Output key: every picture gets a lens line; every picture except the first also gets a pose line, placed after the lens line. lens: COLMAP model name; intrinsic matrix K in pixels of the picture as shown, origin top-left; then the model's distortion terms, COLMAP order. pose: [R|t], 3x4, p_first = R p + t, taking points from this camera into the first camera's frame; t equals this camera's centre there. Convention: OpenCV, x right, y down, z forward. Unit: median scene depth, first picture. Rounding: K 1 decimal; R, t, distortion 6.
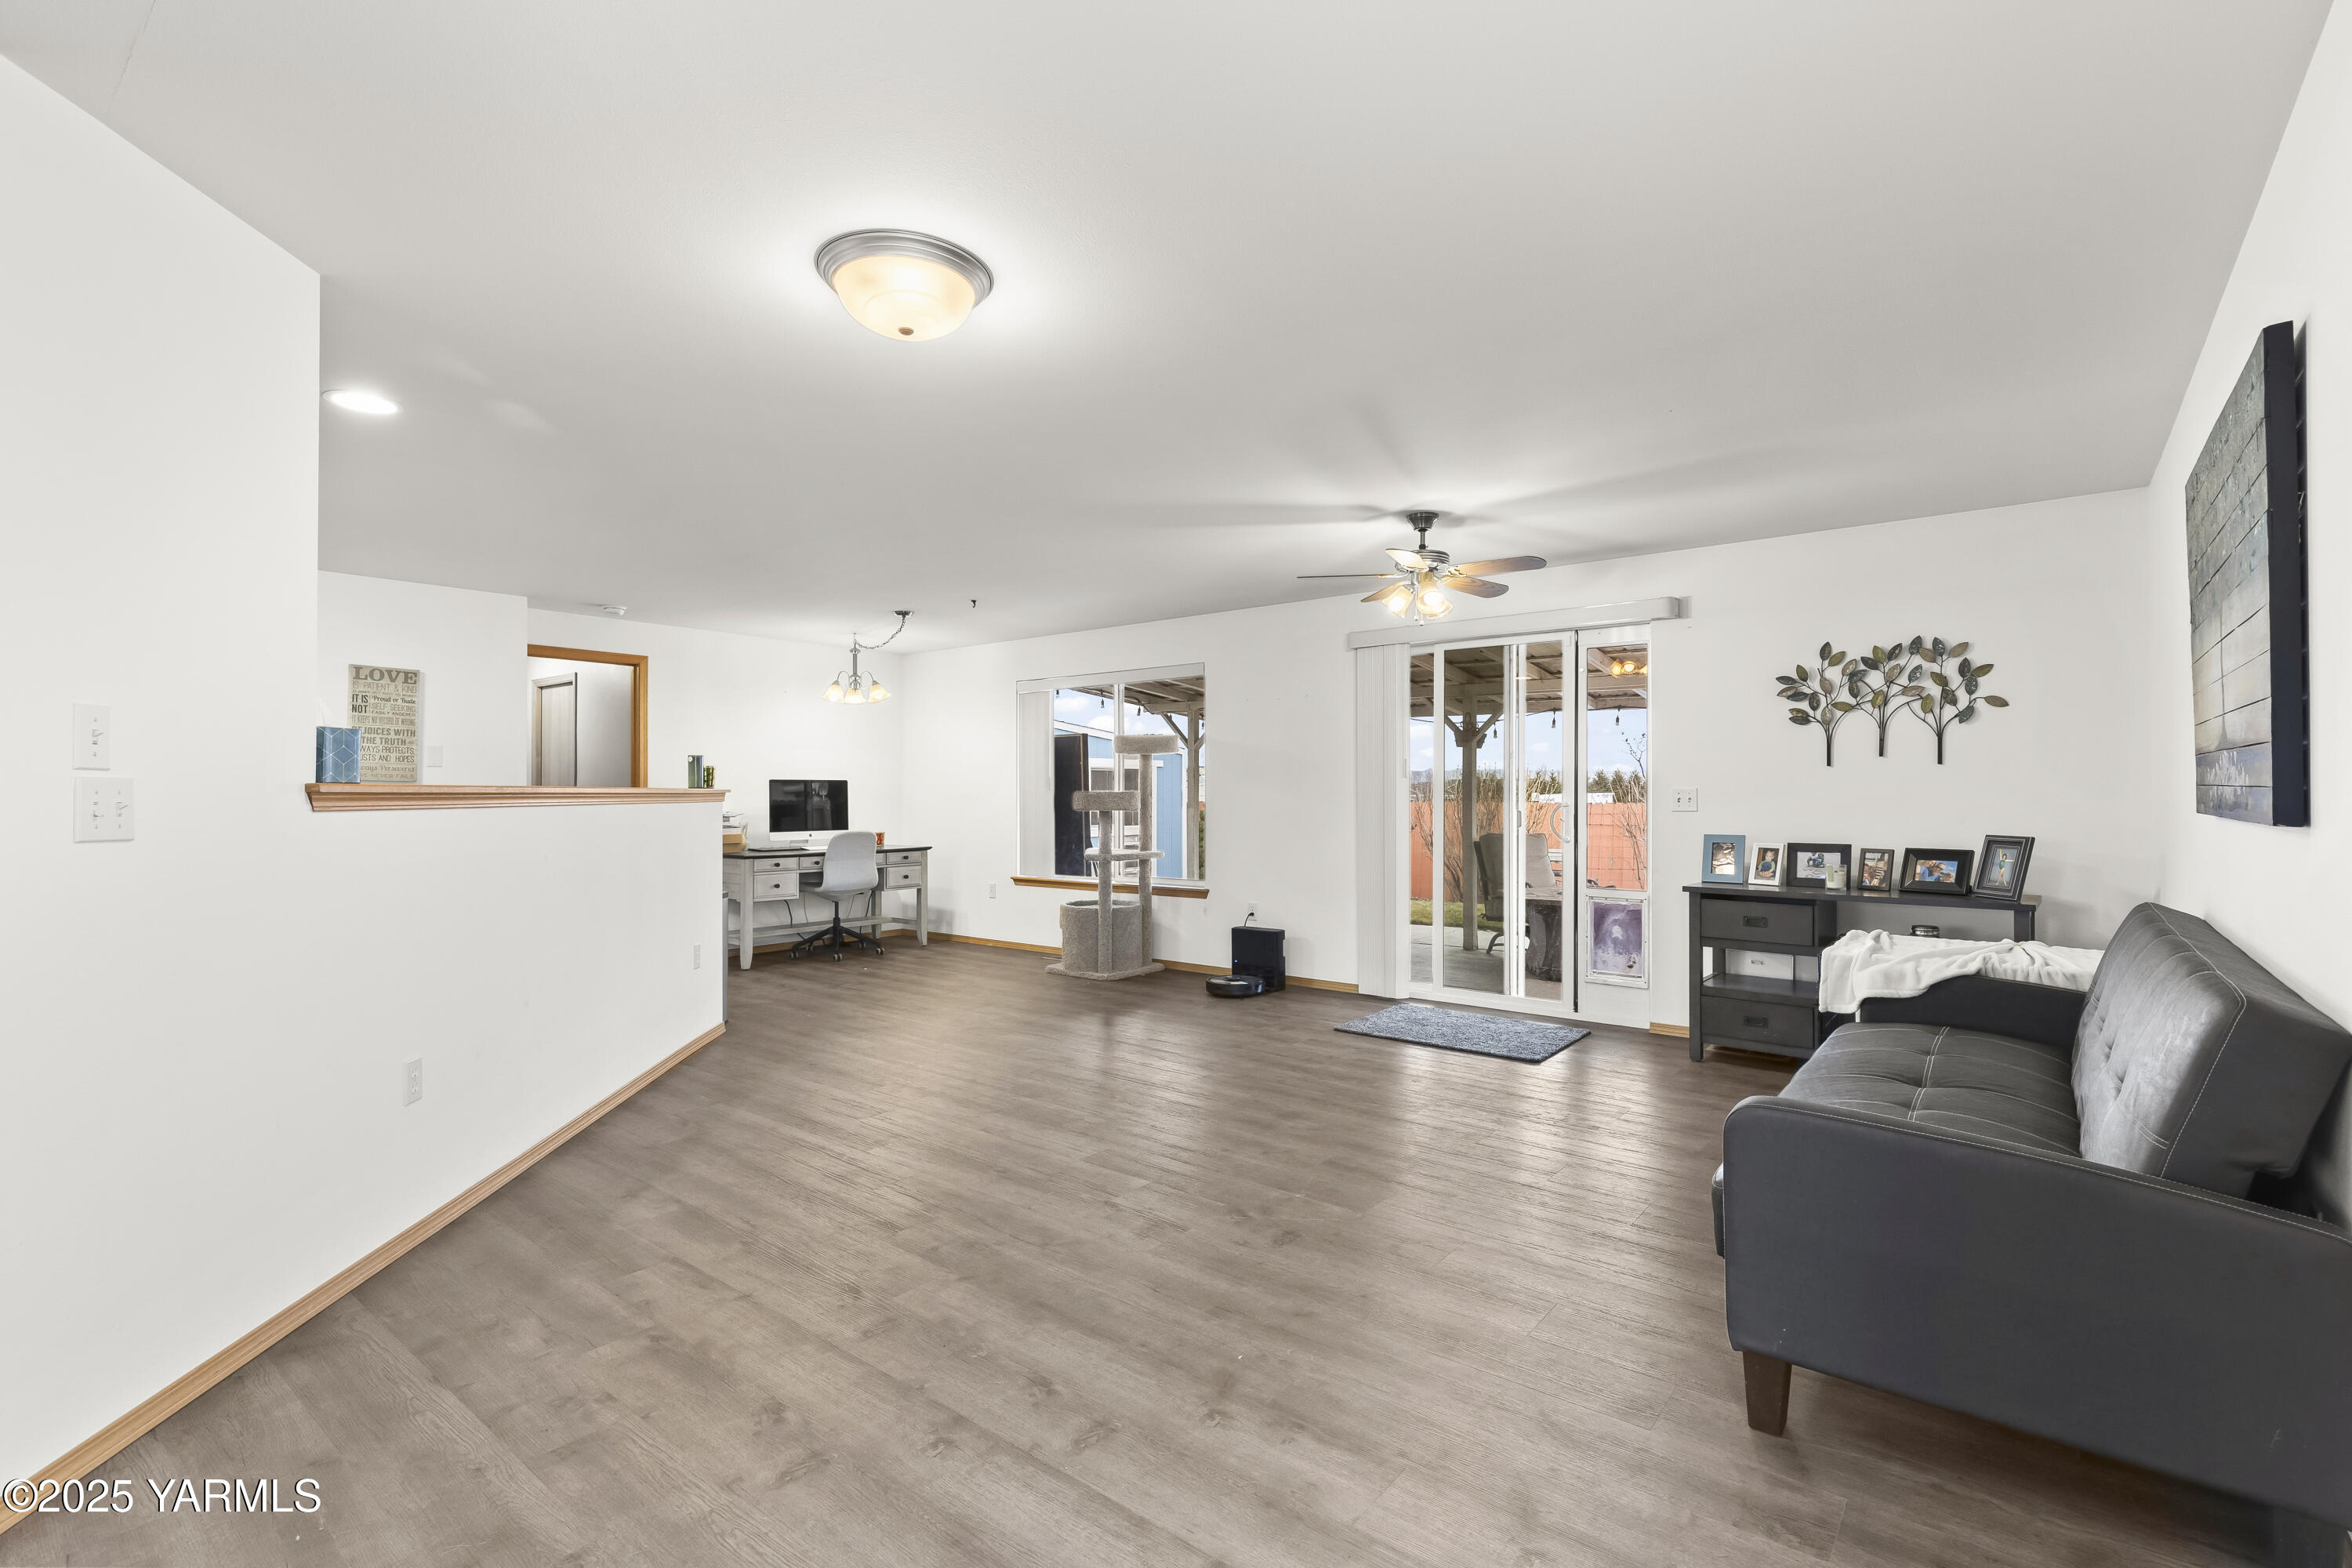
lens RADIAL K [[1078.2, 0, 1176.0], [0, 1078.2, 784.0], [0, 0, 1]] dist [-0.000021, -0.000026]
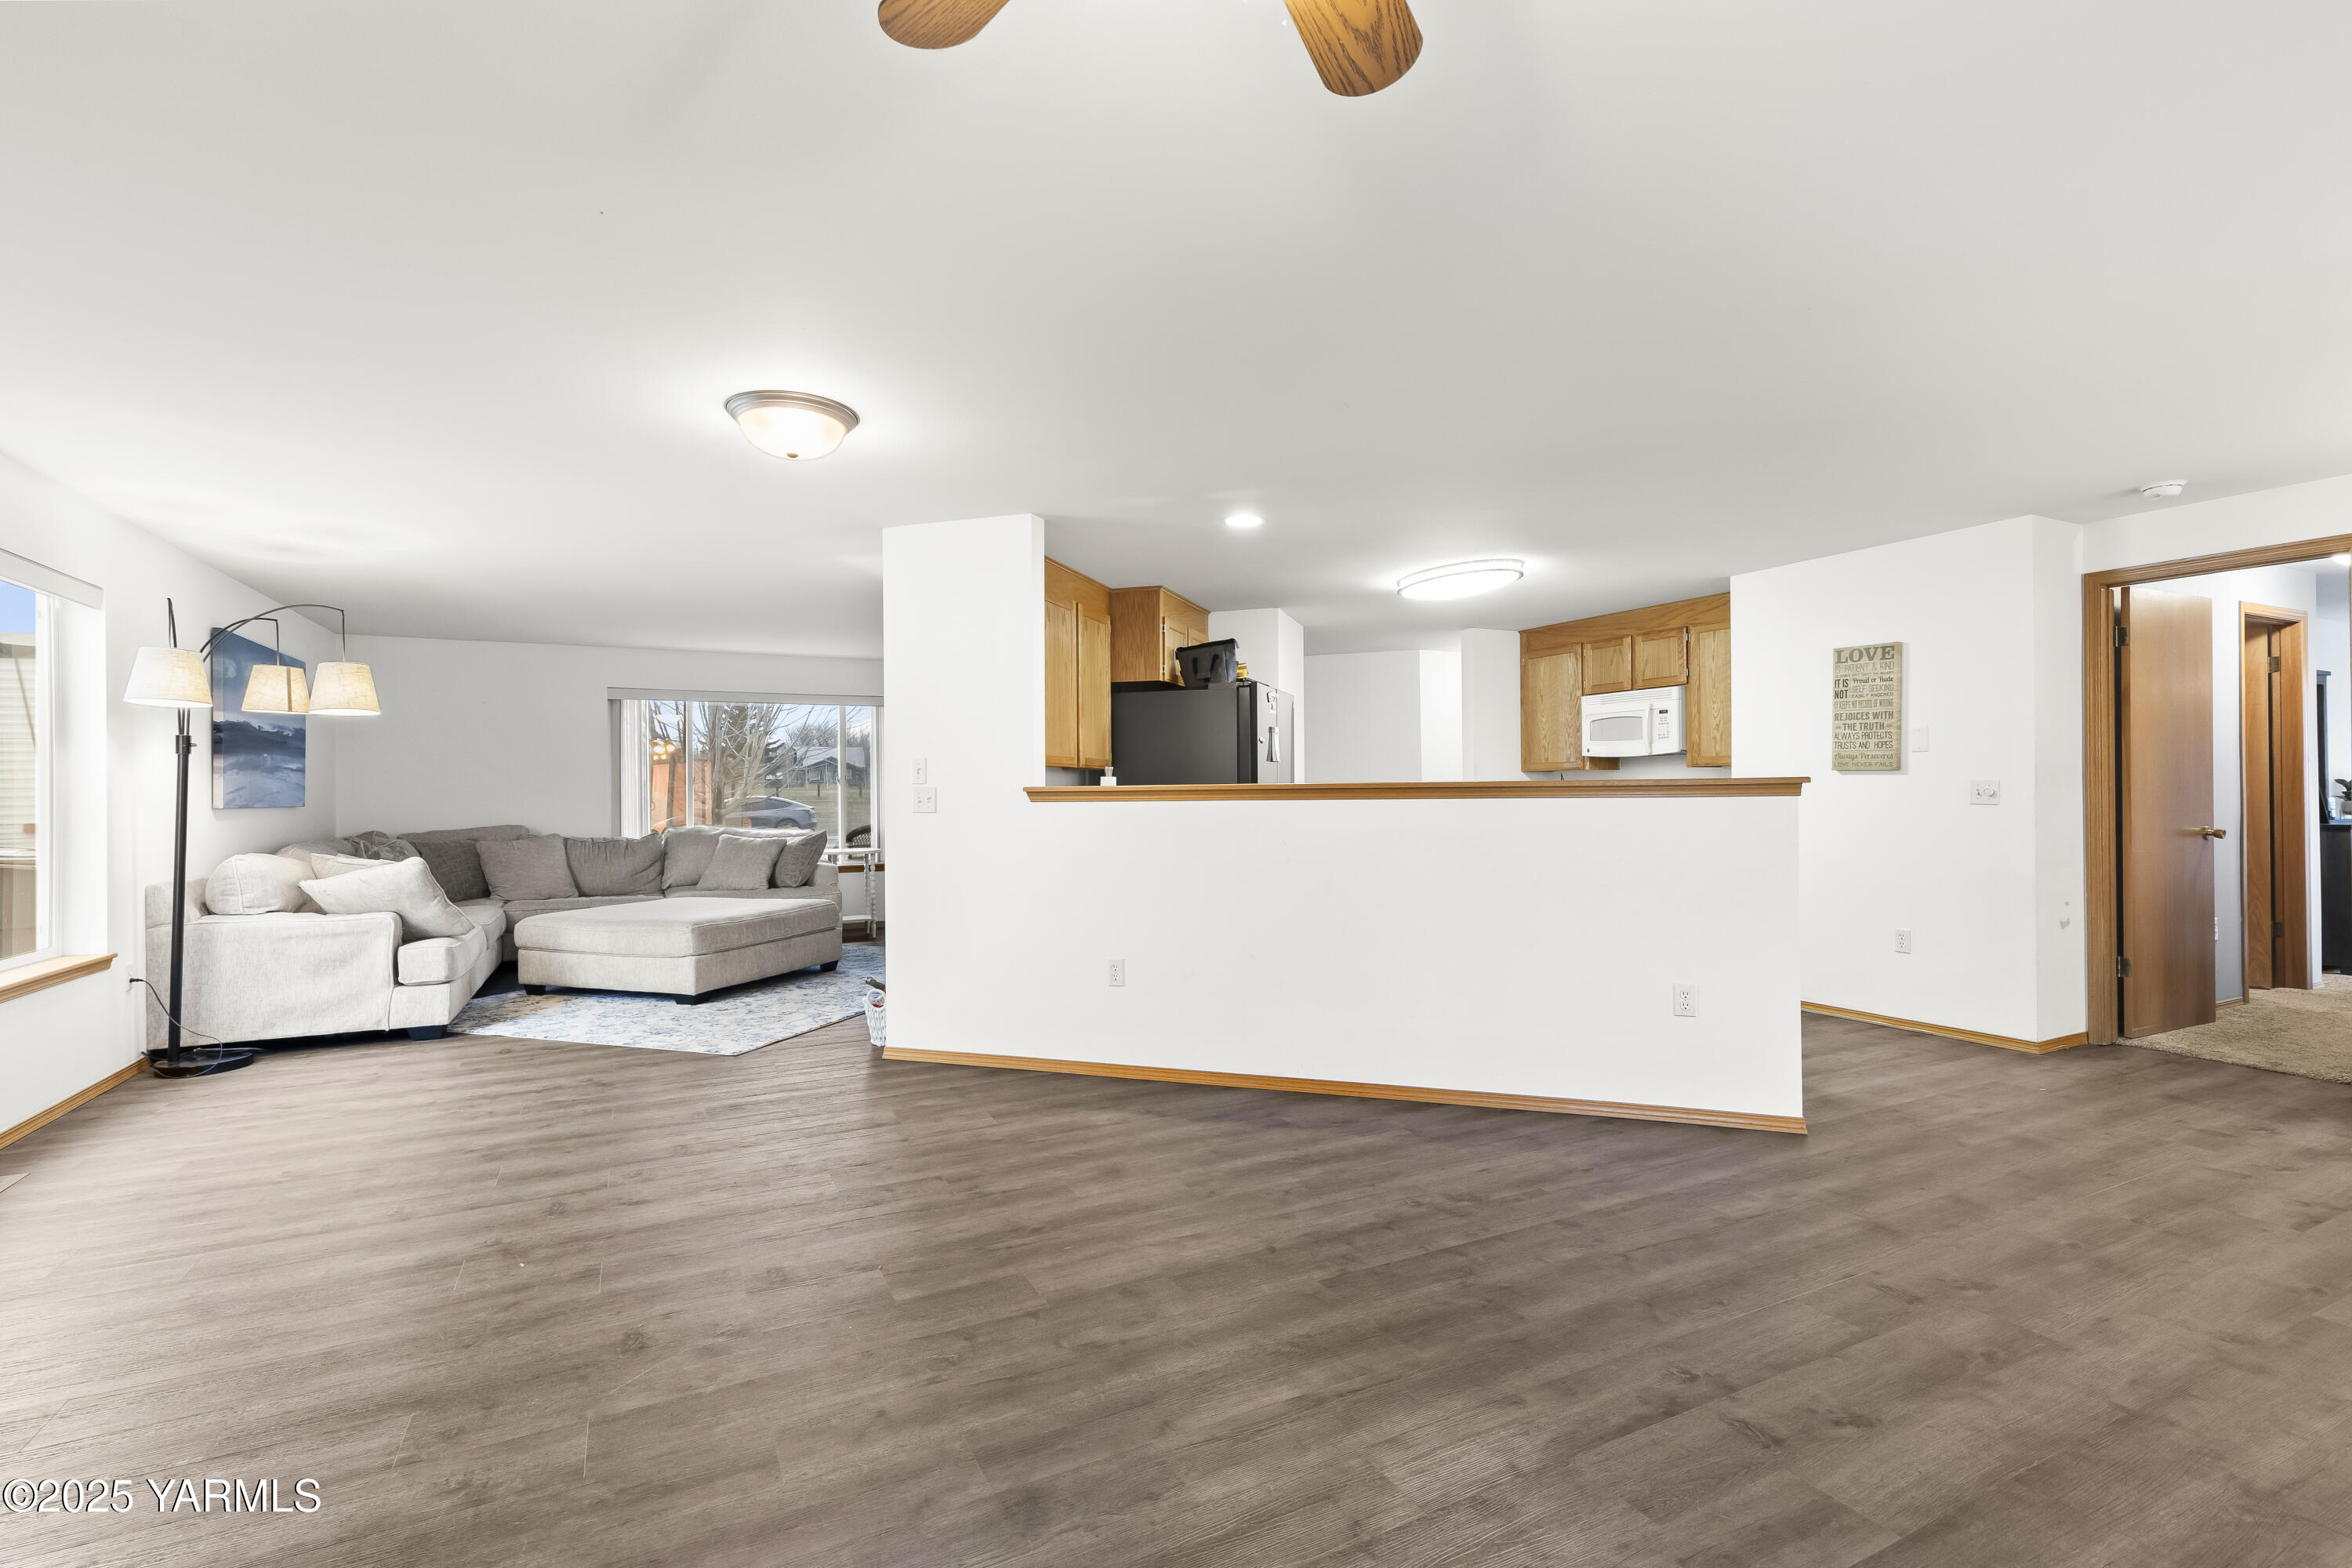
lens RADIAL K [[1068.7, 0, 1176.0], [0, 1068.7, 784.0], [0, 0, 1]] dist [-0.025831, -0.000209]
pose [[-0.404216, -0.002470, -0.914660, 0.517349], [0.009785, 0.999927, -0.007024, 0.015599], [0.914611, -0.011789, -0.404162, 1.336892]]
